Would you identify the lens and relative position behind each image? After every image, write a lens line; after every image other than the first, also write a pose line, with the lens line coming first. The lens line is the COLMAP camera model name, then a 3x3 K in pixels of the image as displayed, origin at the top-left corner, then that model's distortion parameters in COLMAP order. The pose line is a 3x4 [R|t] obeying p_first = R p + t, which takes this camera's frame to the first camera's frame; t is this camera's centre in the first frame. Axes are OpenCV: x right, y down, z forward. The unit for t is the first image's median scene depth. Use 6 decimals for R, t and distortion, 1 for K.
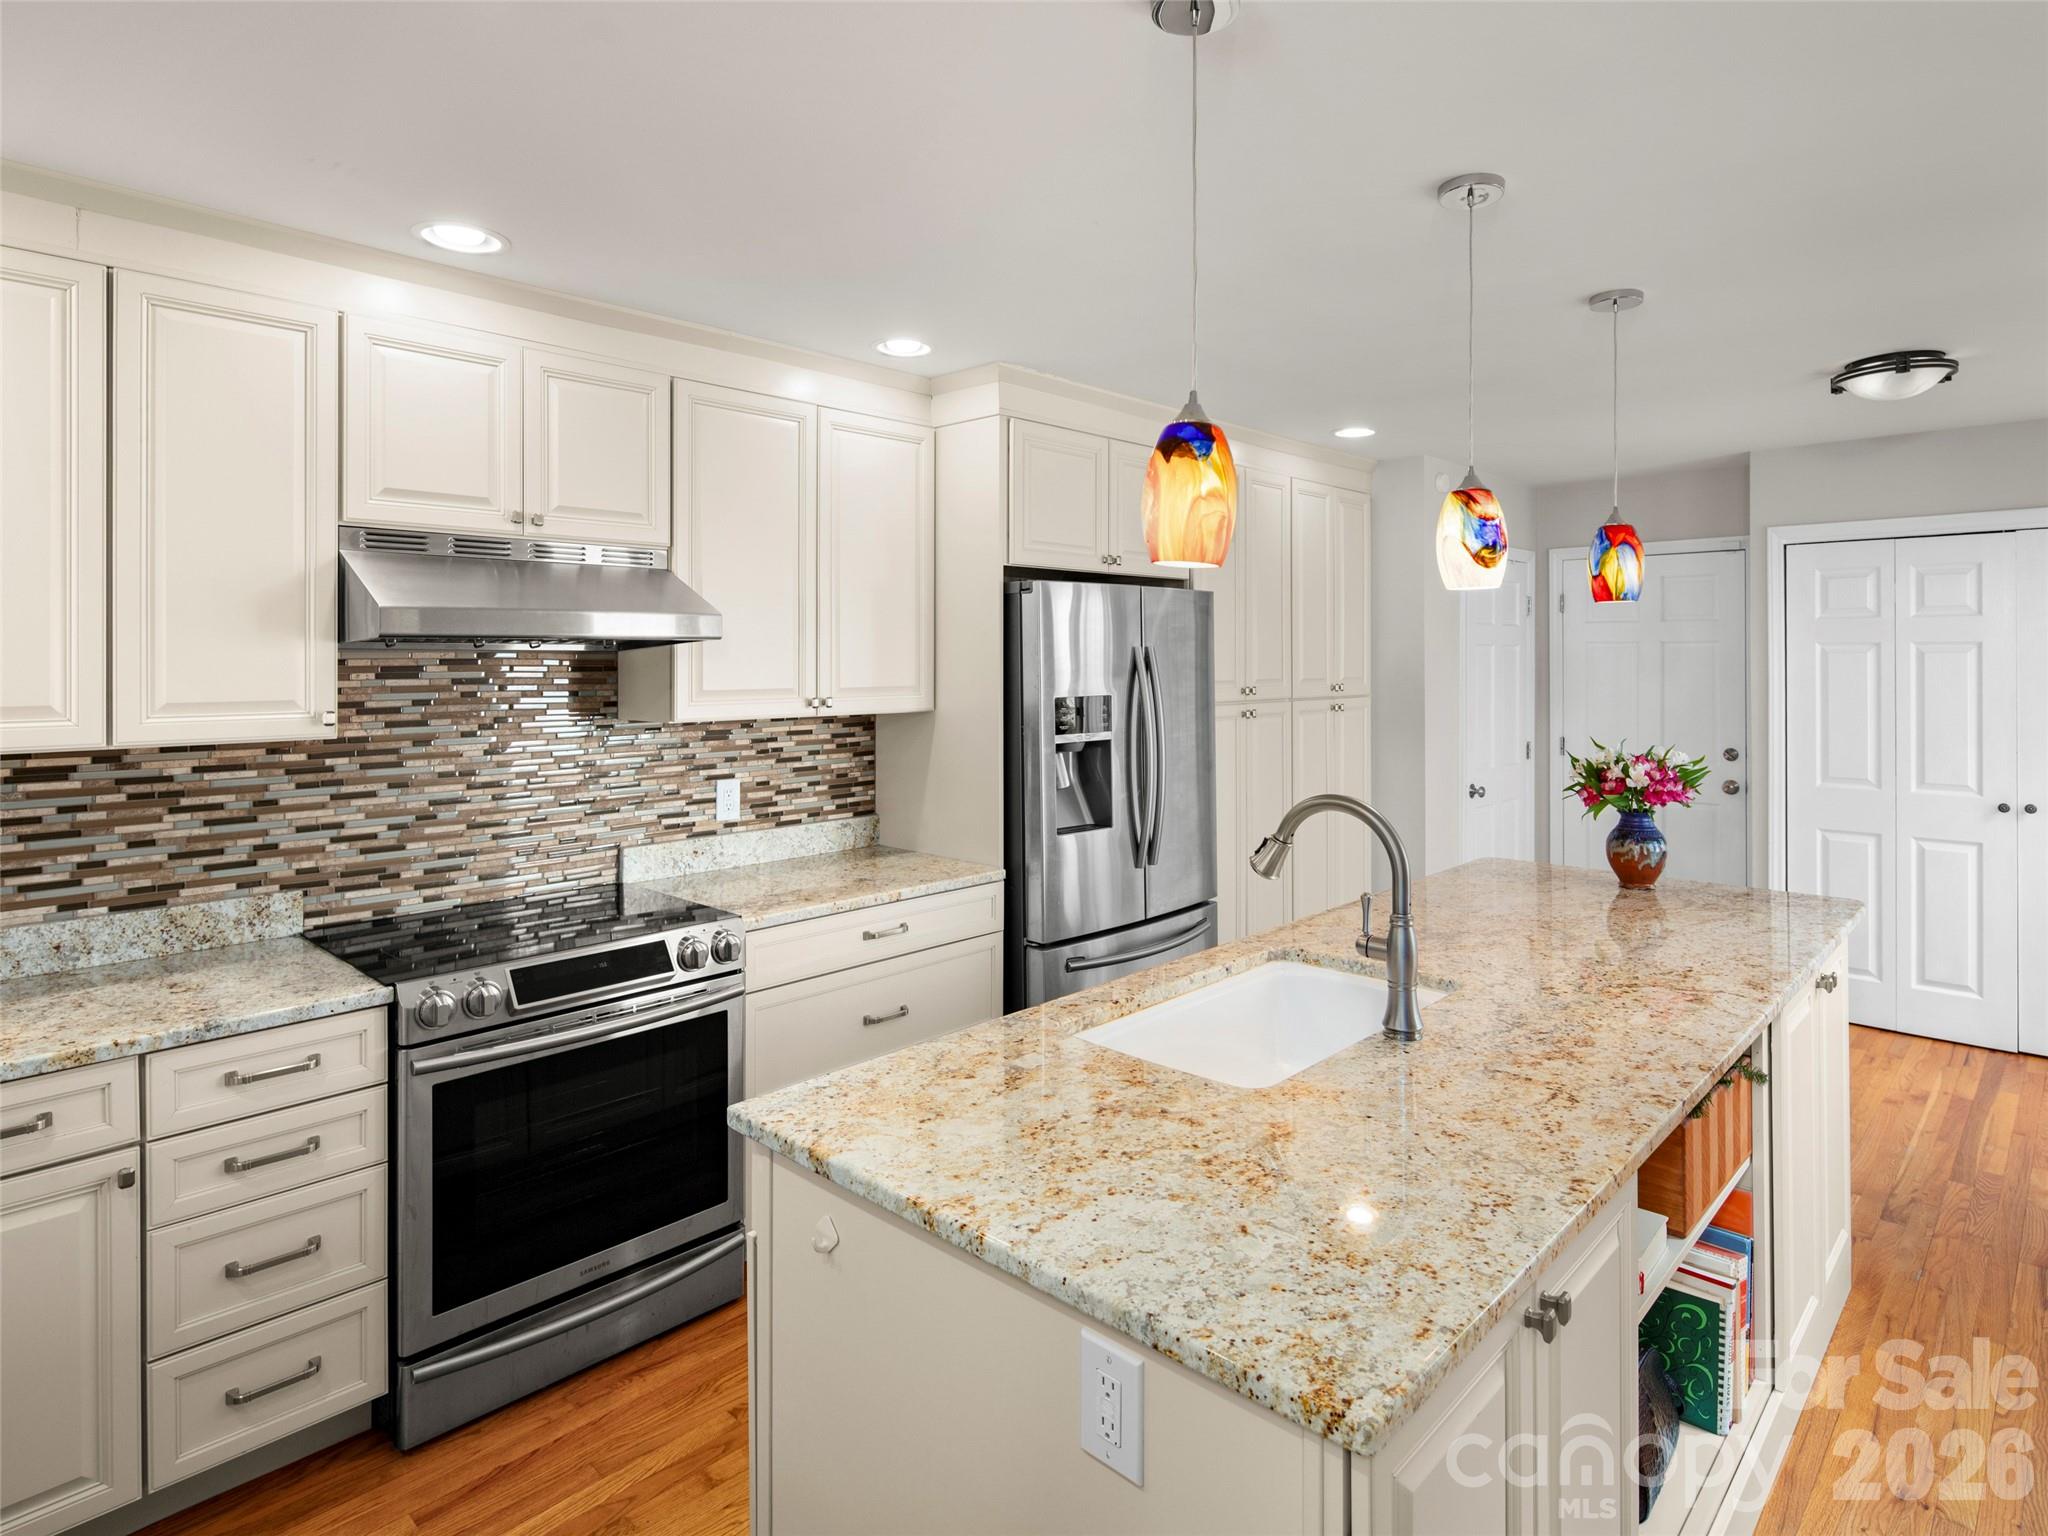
lens RADIAL K [[1123.9, 0, 1055.1], [0, 1123.9, 663.2], [0, 0, 1]] dist [0.009840, -0.008212]
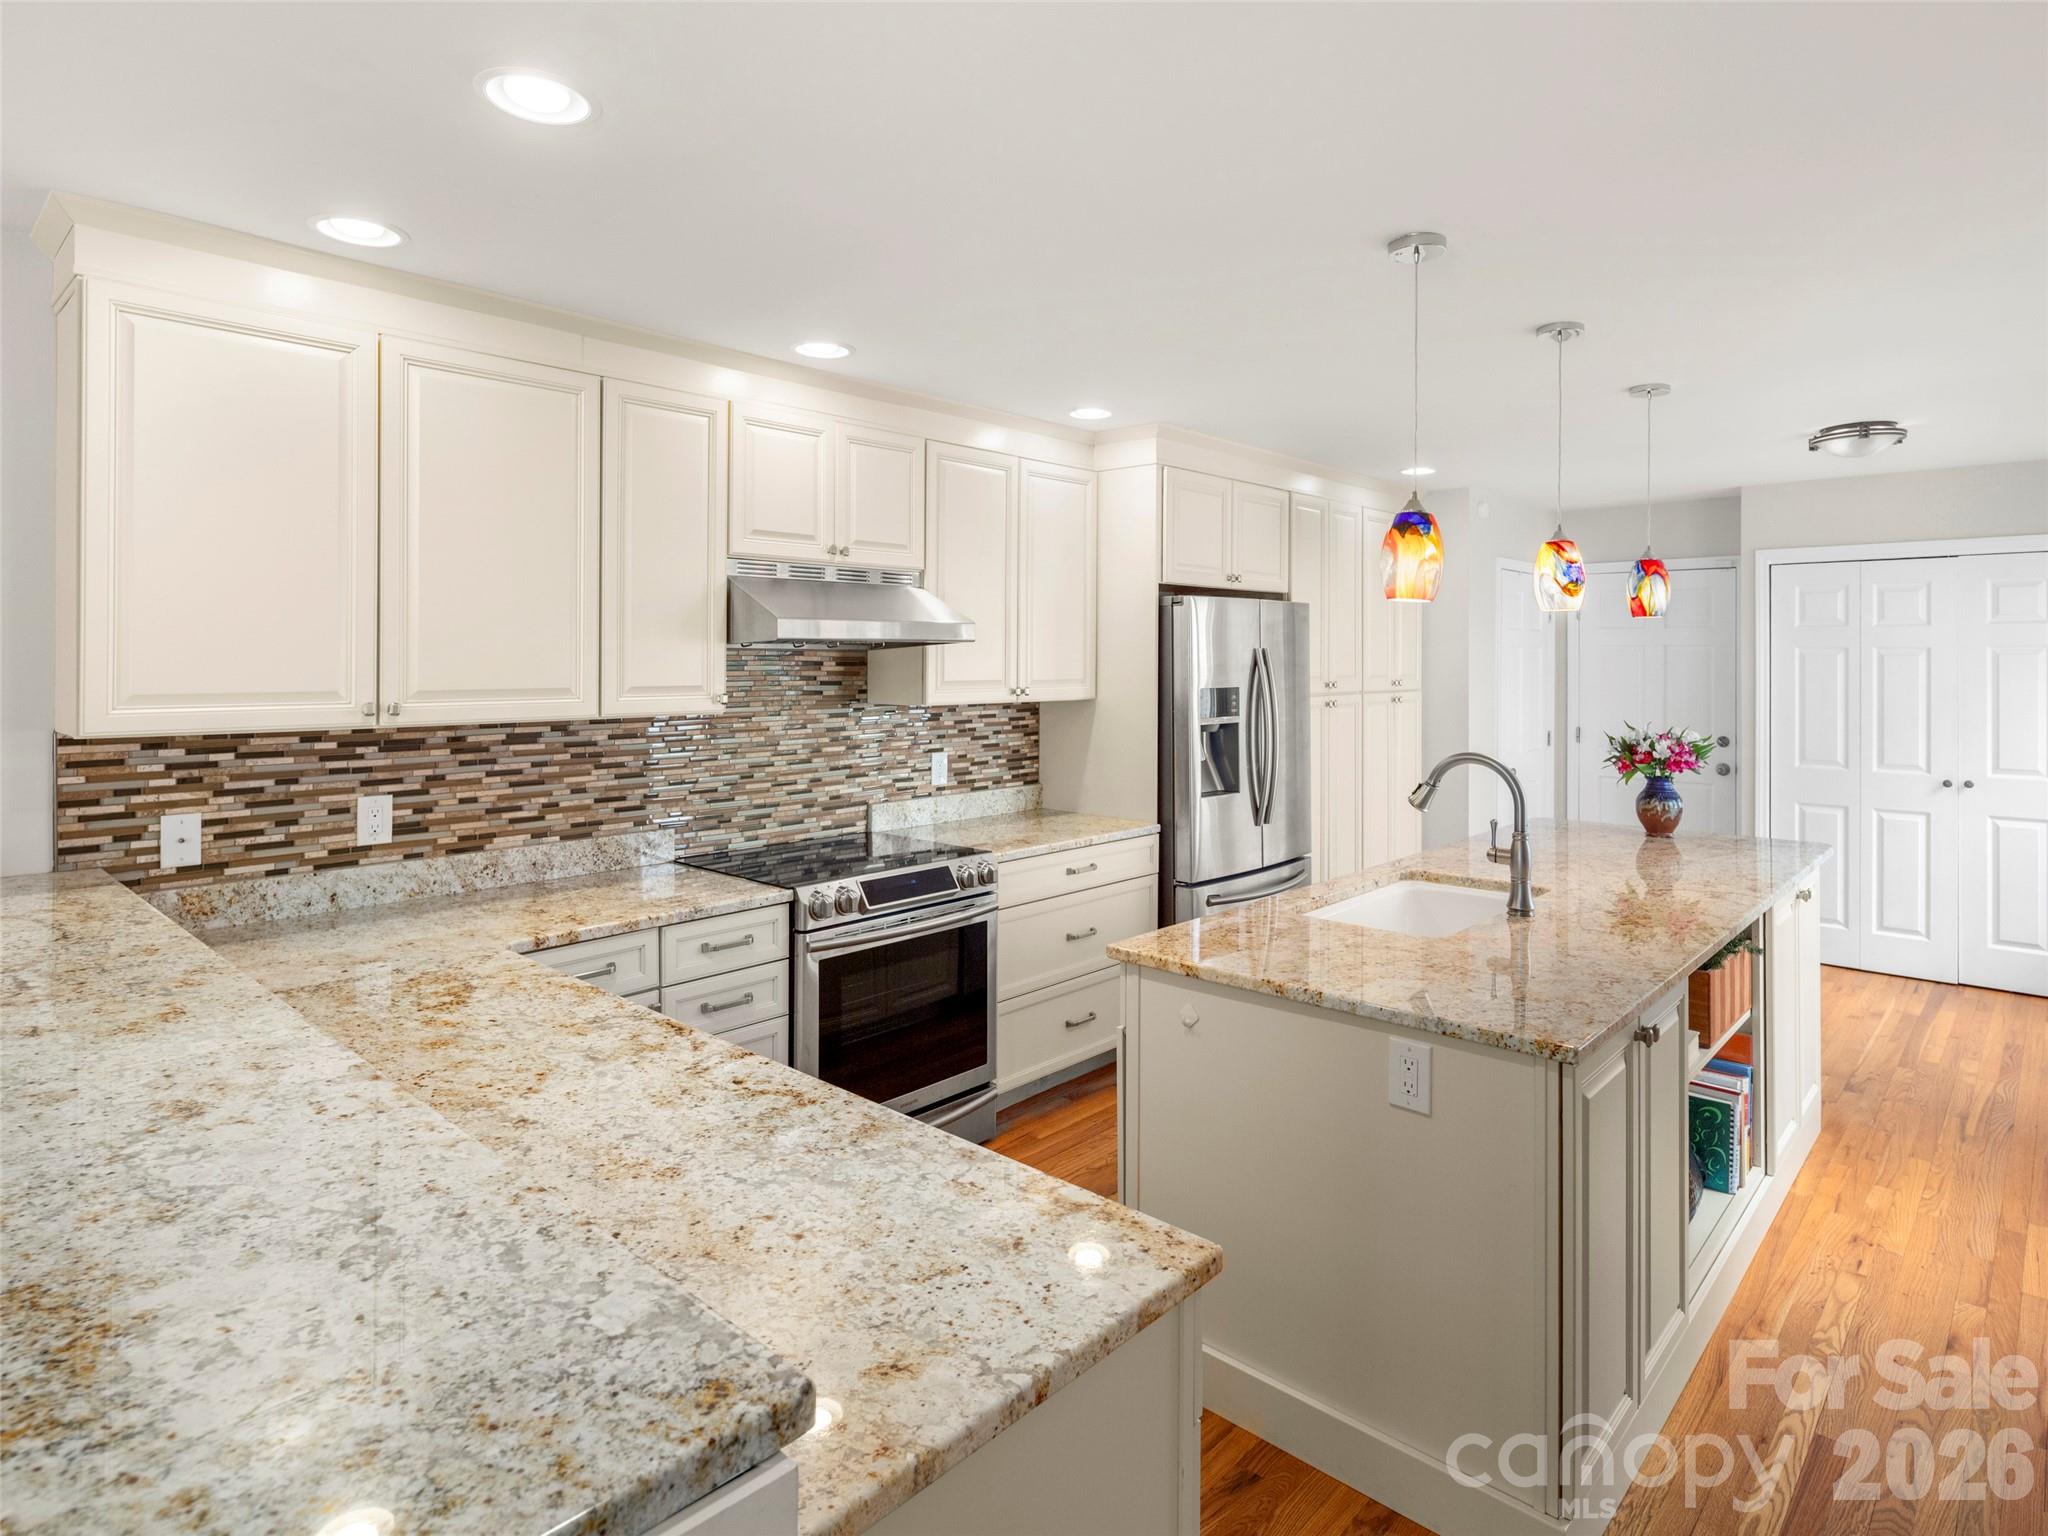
lens RADIAL K [[1123.9, 0, 1057.2], [0, 1123.9, 661.6], [0, 0, 1]] dist [0.009840, -0.008212]
pose [[0.999858, 0.005018, 0.016079, -0.200535], [-0.005024, 0.999987, 0.000336, 0.000707], [-0.016077, -0.000416, 0.999871, -0.288712]]
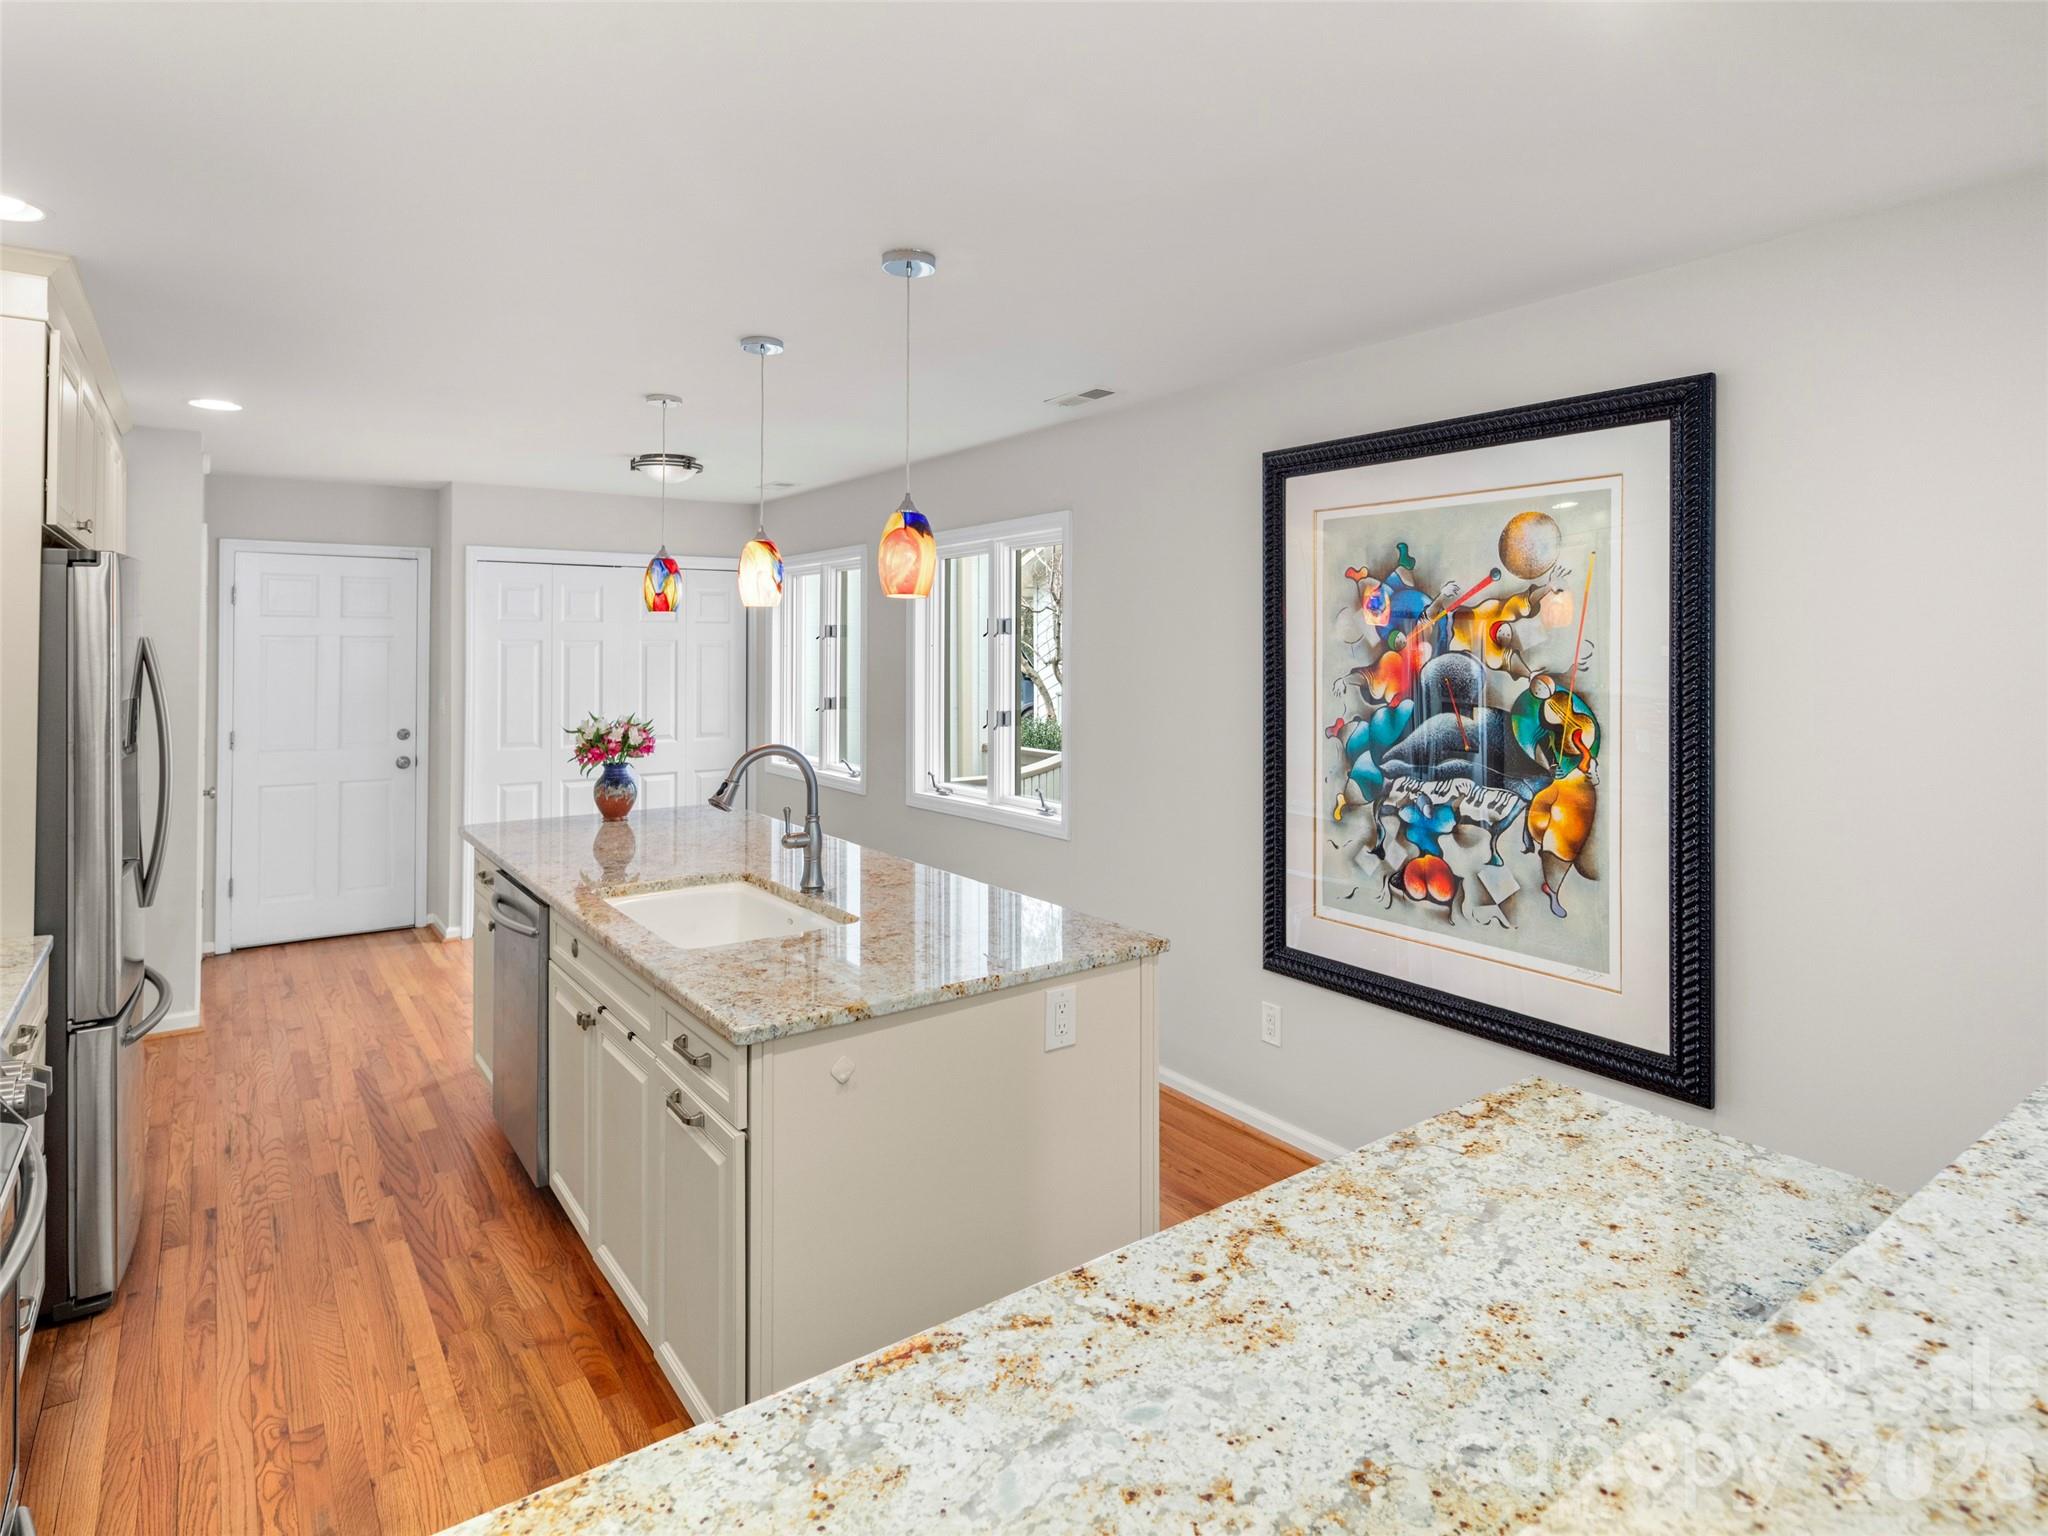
lens RADIAL K [[1123.9, 0, 1036.9], [0, 1123.9, 644.1], [0, 0, 1]] dist [0.009840, -0.008212]
pose [[0.180847, 0.008746, 0.983472, -0.730831], [0.001218, 0.999958, -0.009117, -0.000543], [-0.983510, 0.002846, 0.180829, 0.251076]]
